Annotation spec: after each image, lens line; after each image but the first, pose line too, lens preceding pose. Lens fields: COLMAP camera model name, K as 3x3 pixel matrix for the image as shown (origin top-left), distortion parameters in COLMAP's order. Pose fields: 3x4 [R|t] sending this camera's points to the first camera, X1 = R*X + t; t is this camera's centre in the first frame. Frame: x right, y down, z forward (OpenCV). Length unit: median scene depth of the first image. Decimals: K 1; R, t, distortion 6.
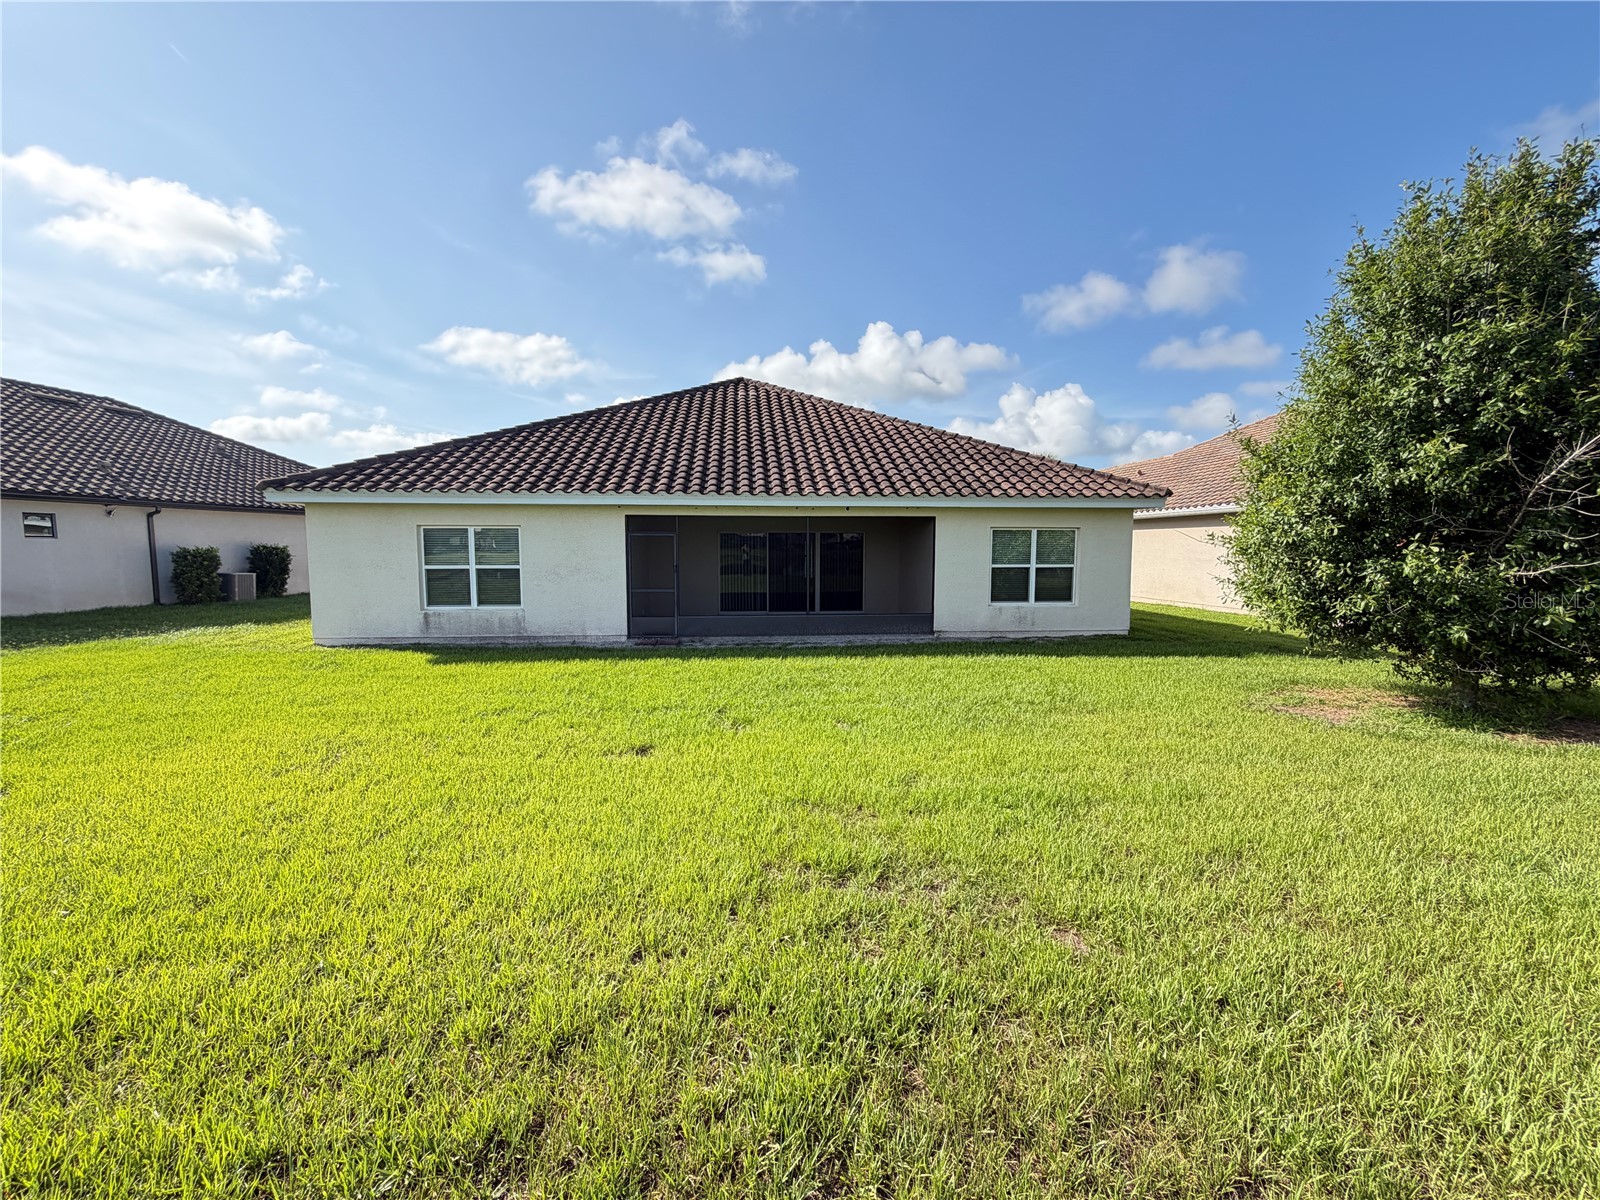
lens RADIAL K [[641.7, 0, 798.0], [0, 641.7, 605.8], [0, 0, 1]] dist [0.005588, 0.001006]
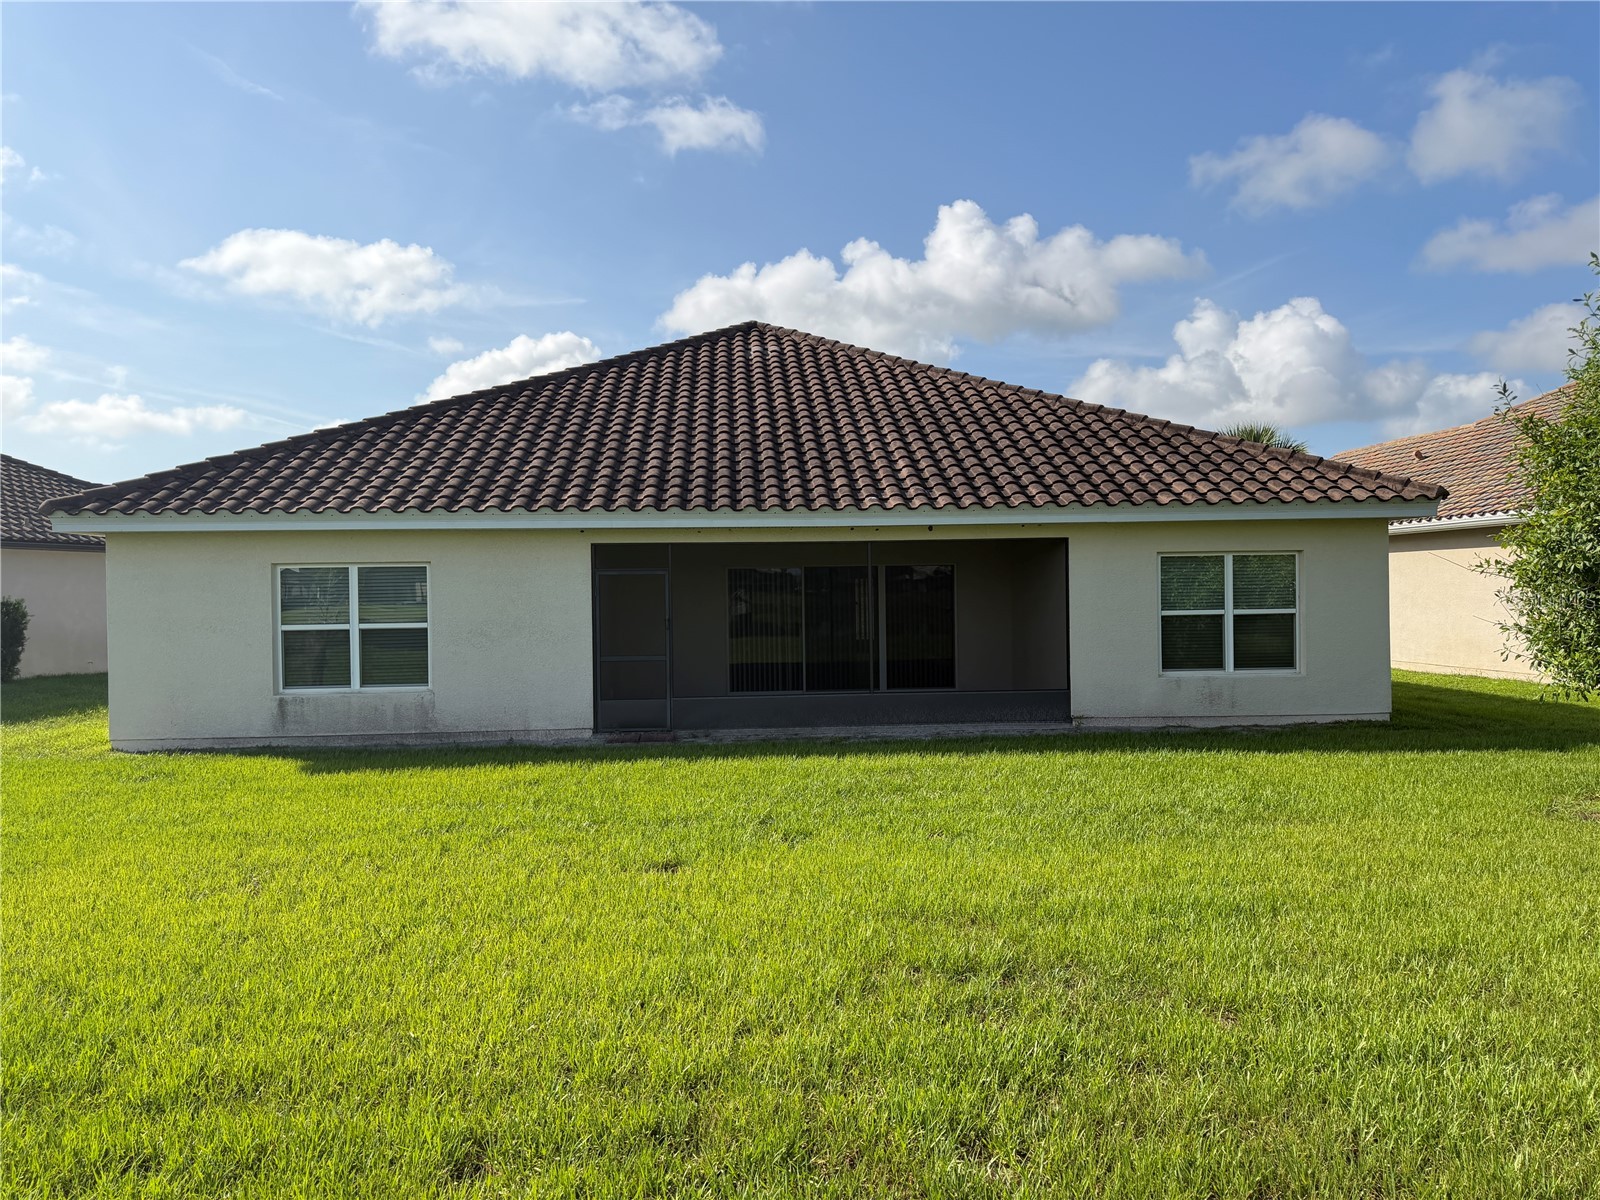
lens RADIAL K [[1133.9, 0, 799.6], [0, 1133.9, 611.7], [0, 0, 1]] dist [0.066774, -0.055520]
pose [[0.999507, -0.015231, -0.027447, -0.024521], [0.013203, 0.997272, -0.072619, 0.014479], [0.028478, 0.072221, 0.996982, -0.140458]]
